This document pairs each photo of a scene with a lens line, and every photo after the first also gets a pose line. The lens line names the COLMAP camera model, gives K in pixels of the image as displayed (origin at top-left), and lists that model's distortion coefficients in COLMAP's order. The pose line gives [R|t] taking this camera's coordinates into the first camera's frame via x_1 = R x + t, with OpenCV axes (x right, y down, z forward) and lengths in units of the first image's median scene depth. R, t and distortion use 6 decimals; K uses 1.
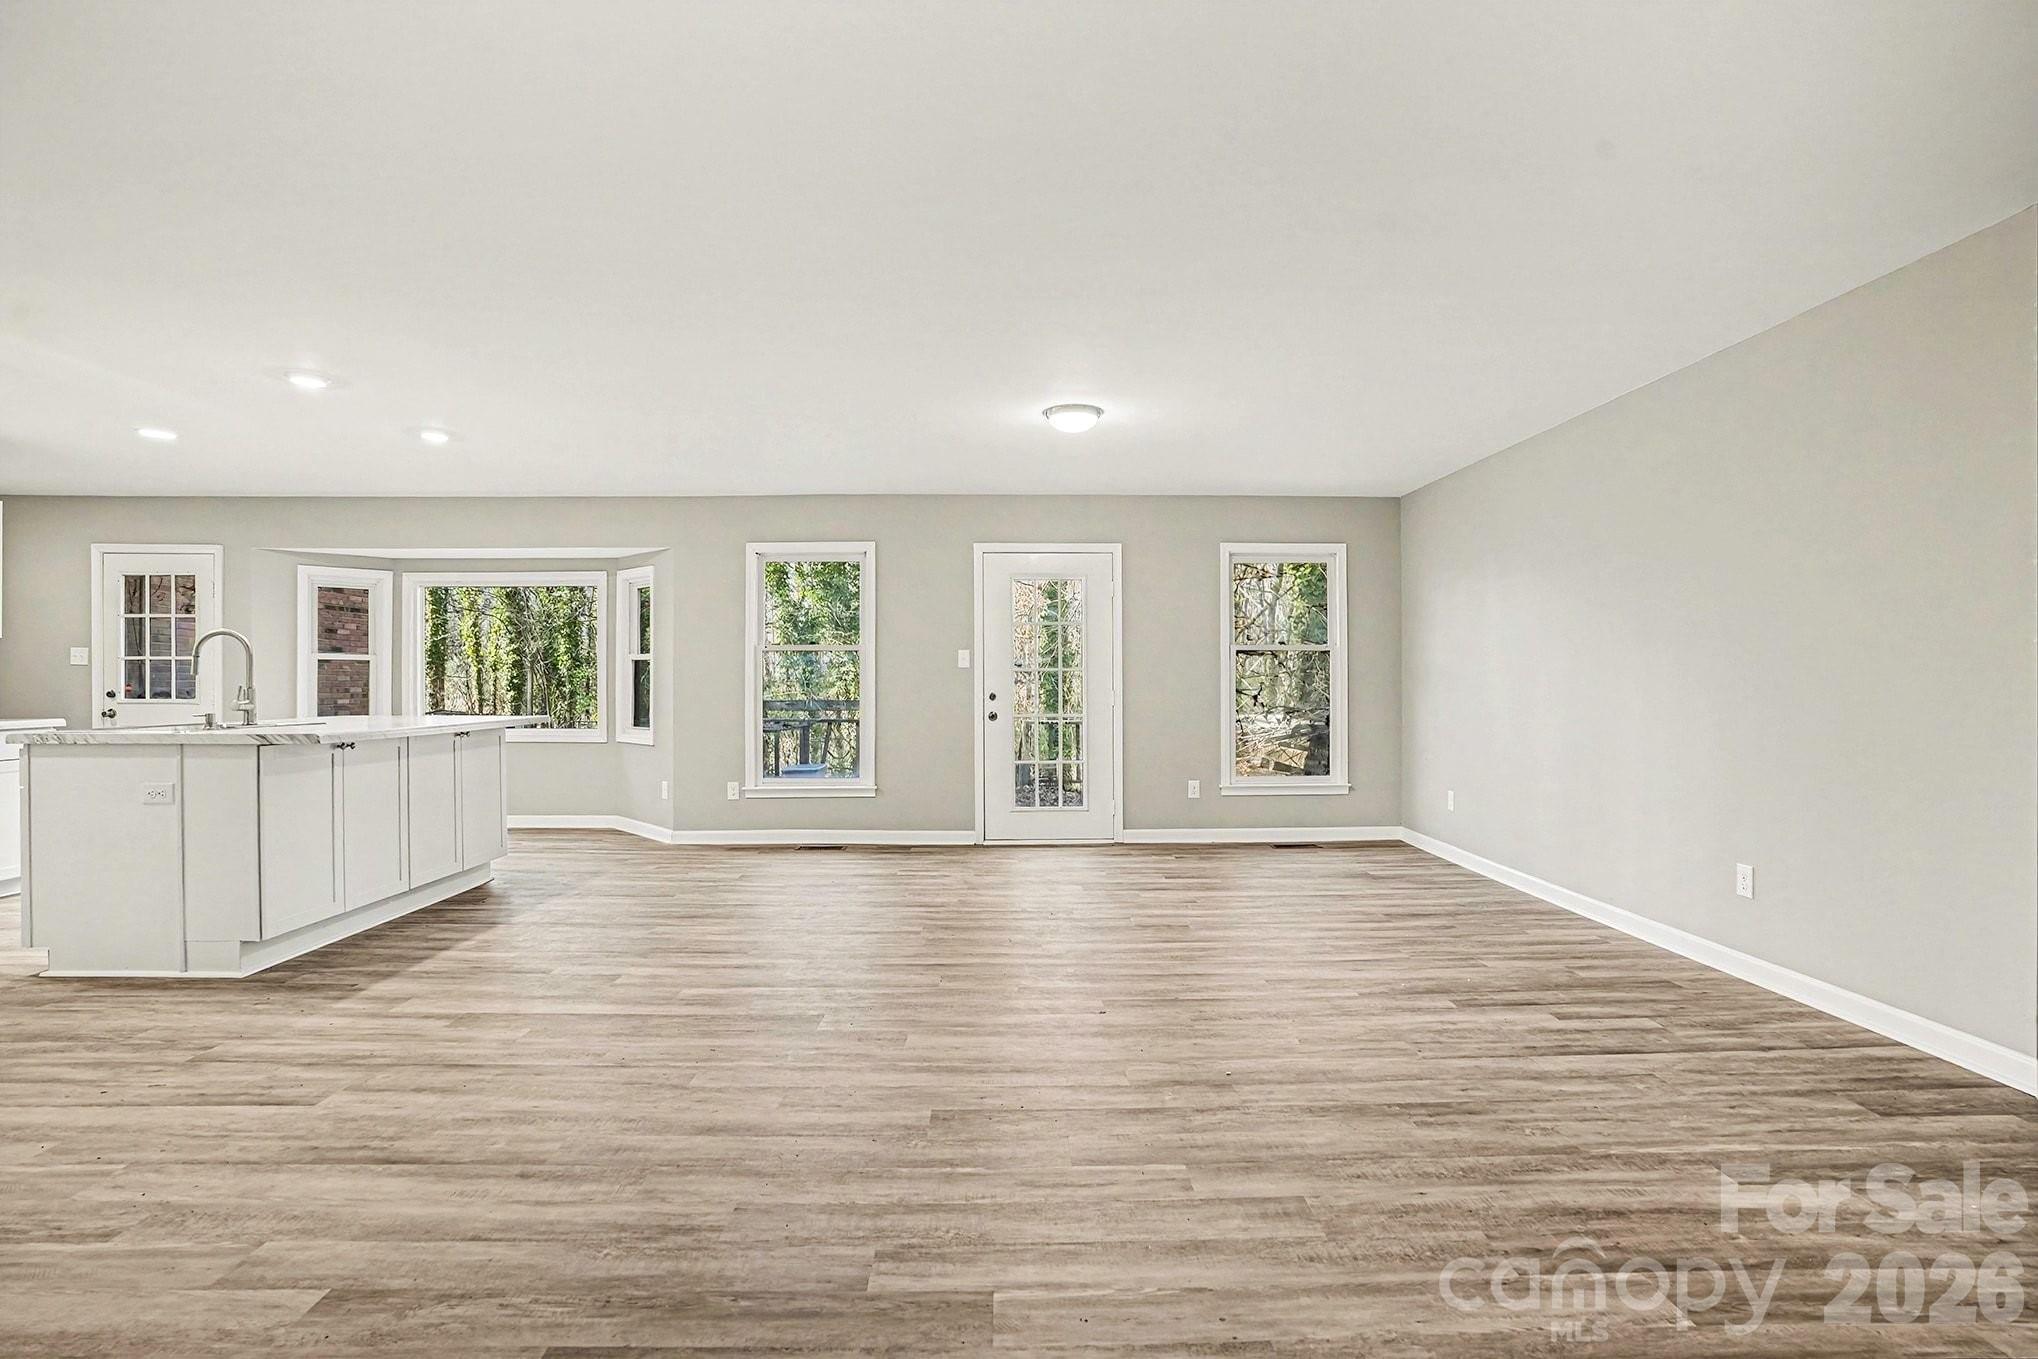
lens RADIAL K [[950.8, 0, 1037.9], [0, 950.8, 682.7], [0, 0, 1]] dist [-0.065172, 0.024360]
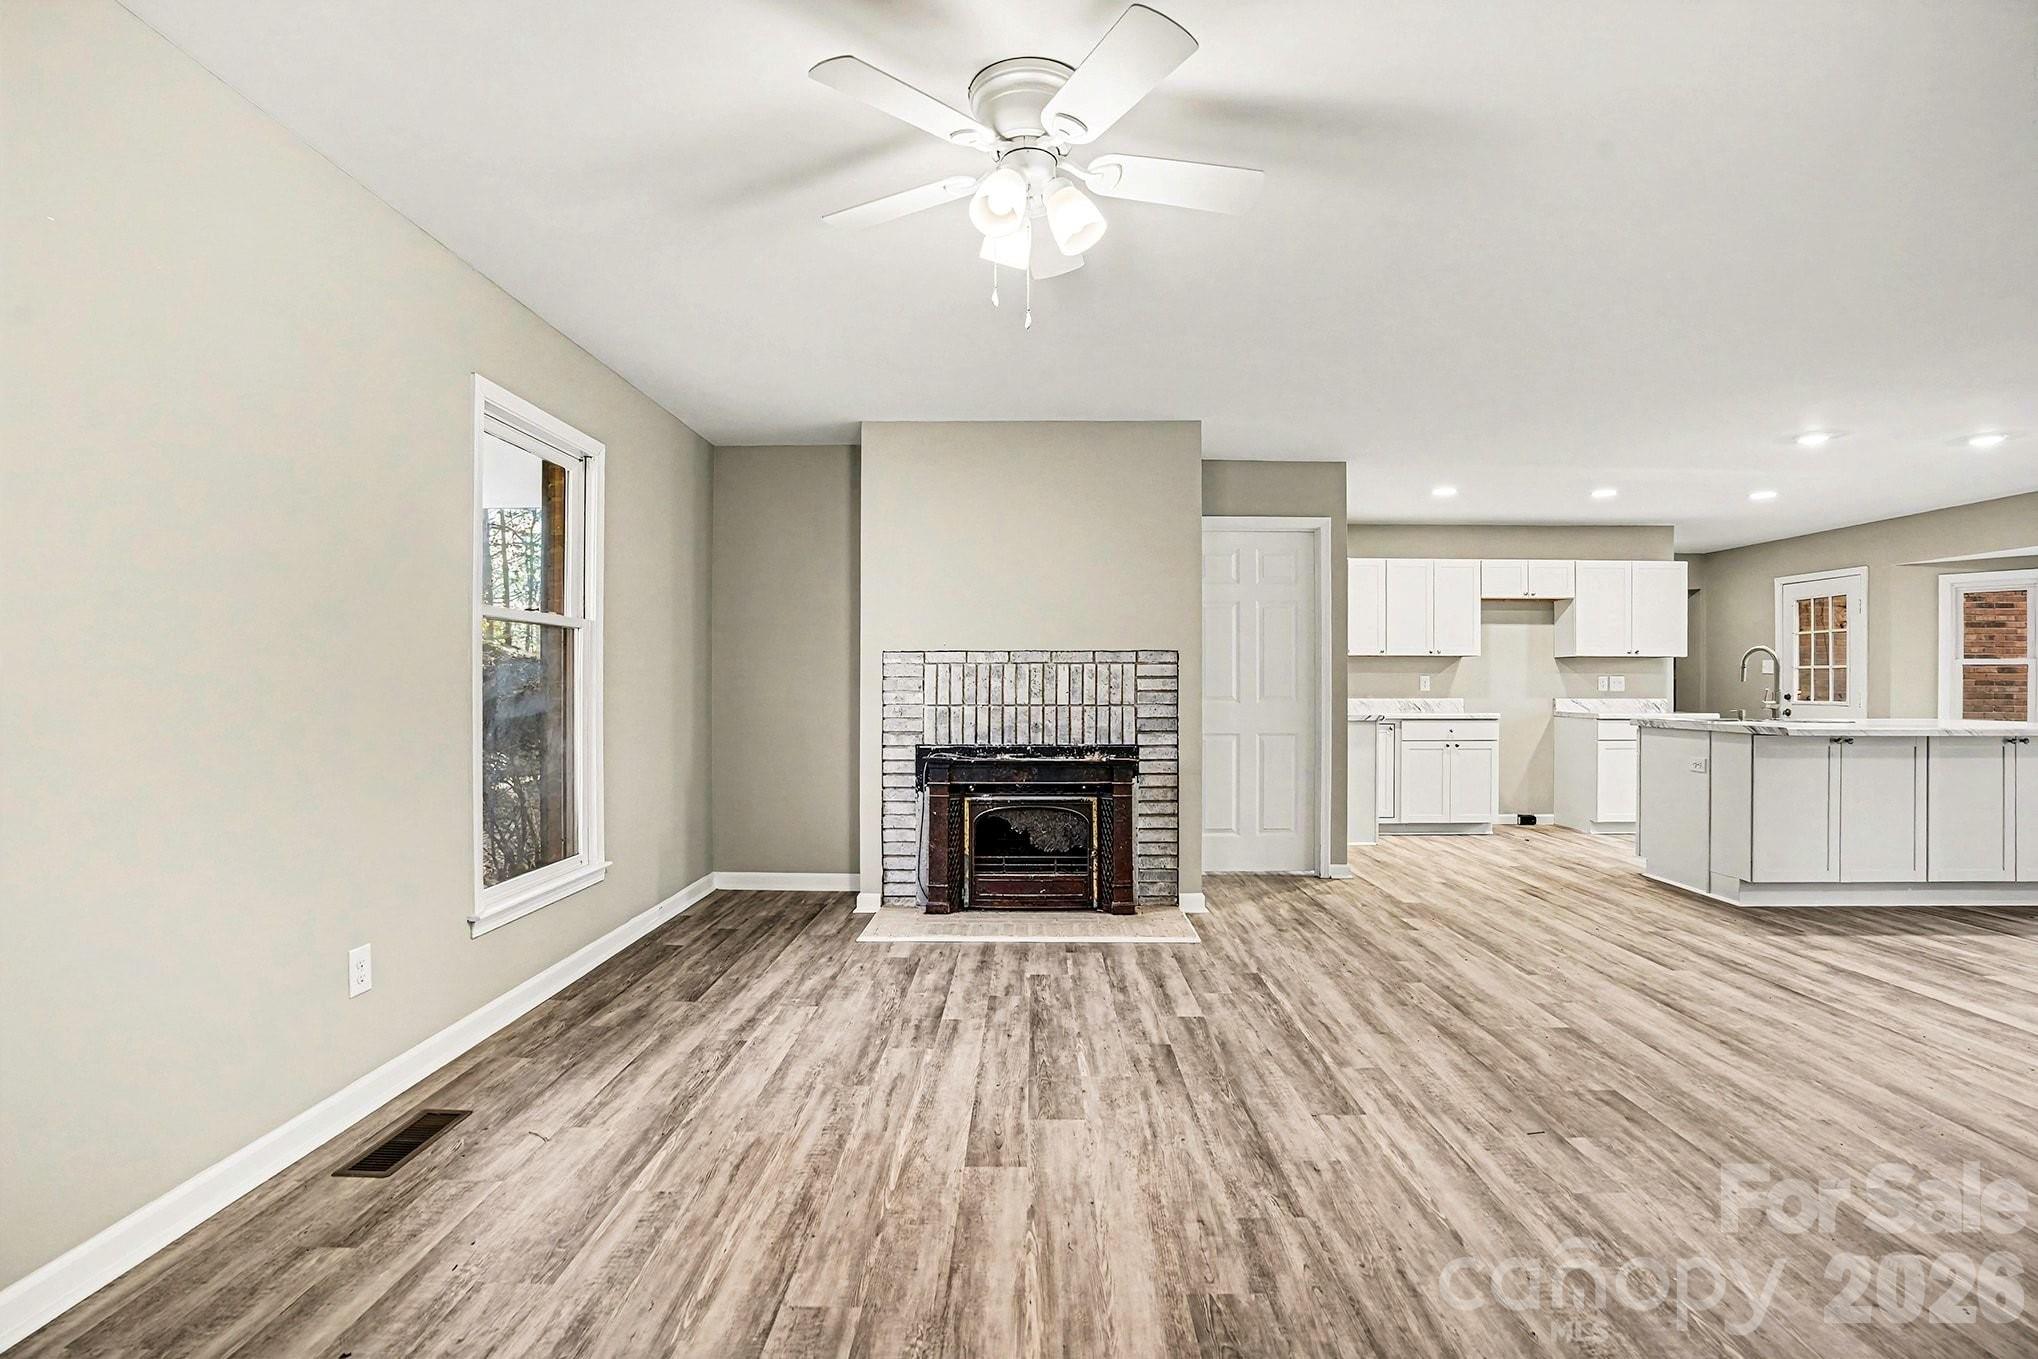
lens RADIAL K [[950.8, 0, 1037.9], [0, 950.8, 682.7], [0, 0, 1]] dist [-0.065172, 0.024360]
pose [[-0.023121, -0.004096, -0.999724, 0.421849], [-0.002165, 0.999989, -0.004047, 0.000993], [0.999730, 0.002071, -0.023130, 0.000242]]
